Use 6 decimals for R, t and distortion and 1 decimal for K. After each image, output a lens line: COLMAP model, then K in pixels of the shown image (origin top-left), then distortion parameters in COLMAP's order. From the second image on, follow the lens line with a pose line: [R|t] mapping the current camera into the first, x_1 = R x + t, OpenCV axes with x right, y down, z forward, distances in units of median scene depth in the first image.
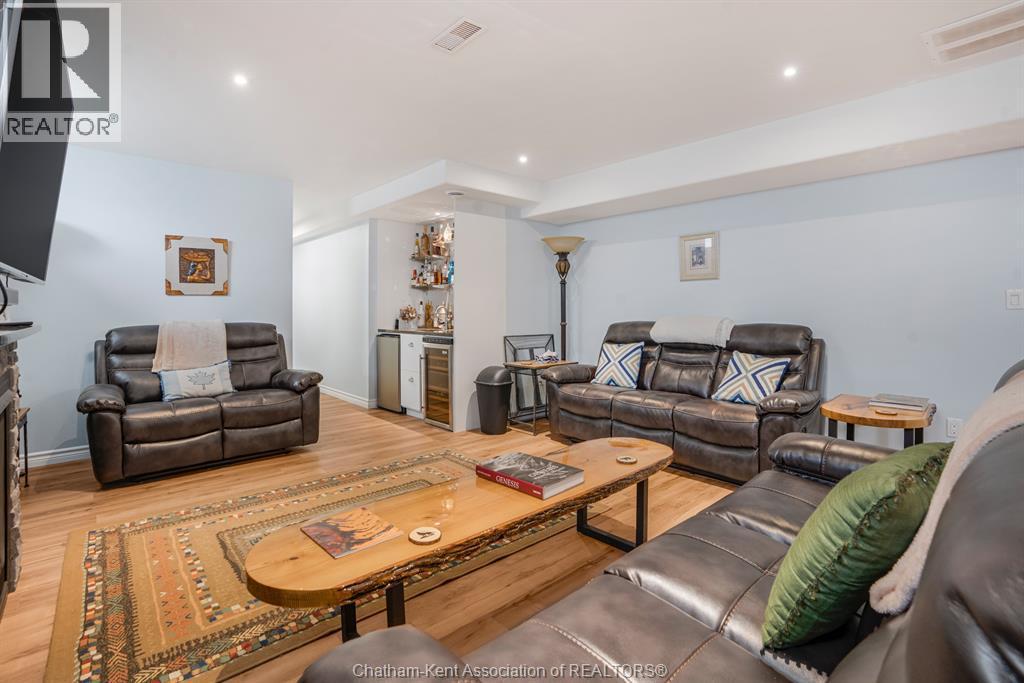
lens RADIAL K [[484.3, 0, 515.3], [0, 484.3, 319.6], [0, 0, 1]] dist [-0.045596, 0.000172]
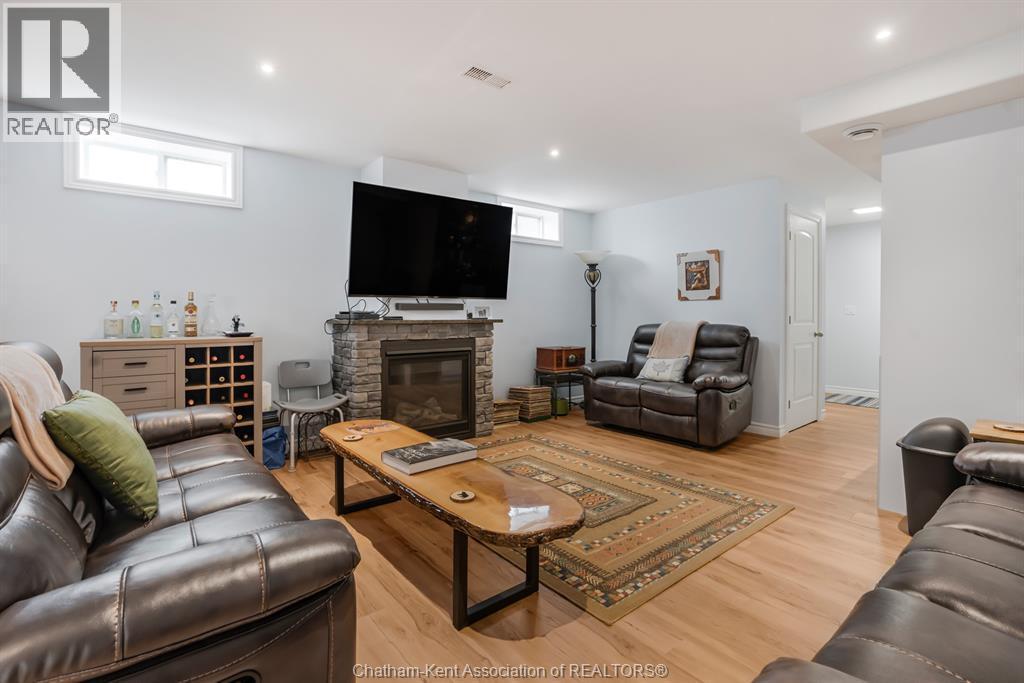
lens RADIAL K [[484.3, 0, 515.3], [0, 484.3, 319.6], [0, 0, 1]] dist [-0.045596, 0.000172]
pose [[-0.075778, 0.009820, -0.997076, 0.608610], [-0.018974, 0.999756, 0.011288, -0.008196], [0.996944, 0.019774, -0.075573, 0.676554]]
